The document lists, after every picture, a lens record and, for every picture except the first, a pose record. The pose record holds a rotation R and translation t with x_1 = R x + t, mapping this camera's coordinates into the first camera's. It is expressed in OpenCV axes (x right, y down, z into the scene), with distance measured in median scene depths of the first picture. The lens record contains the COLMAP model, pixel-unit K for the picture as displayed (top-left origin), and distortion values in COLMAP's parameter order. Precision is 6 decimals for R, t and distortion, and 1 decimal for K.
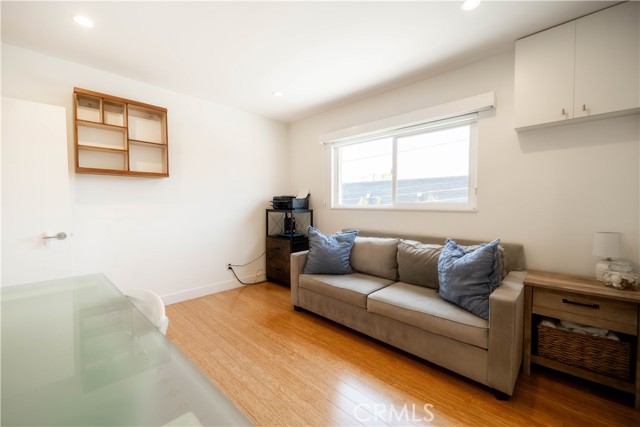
lens RADIAL K [[260.5, 0, 321.9], [0, 260.5, 212.6], [0, 0, 1]] dist [0.000133, -0.000872]
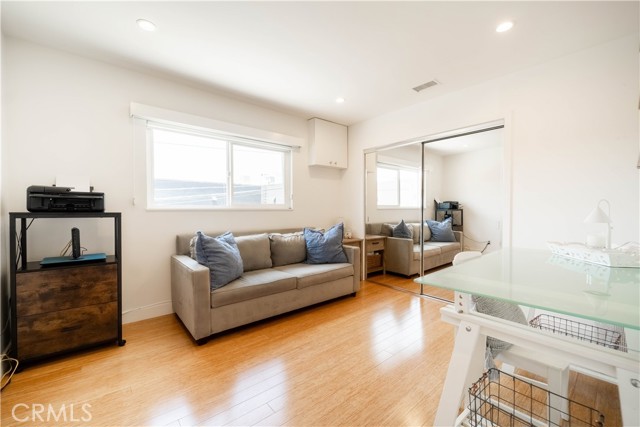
lens RADIAL K [[260.5, 0, 318.2], [0, 260.5, 211.9], [0, 0, 1]] dist [0.000133, -0.000872]
pose [[0.110437, -0.012932, 0.993799, -0.923656], [0.032967, 0.999413, 0.009341, -0.002695], [-0.993336, 0.031731, 0.110799, 0.657814]]
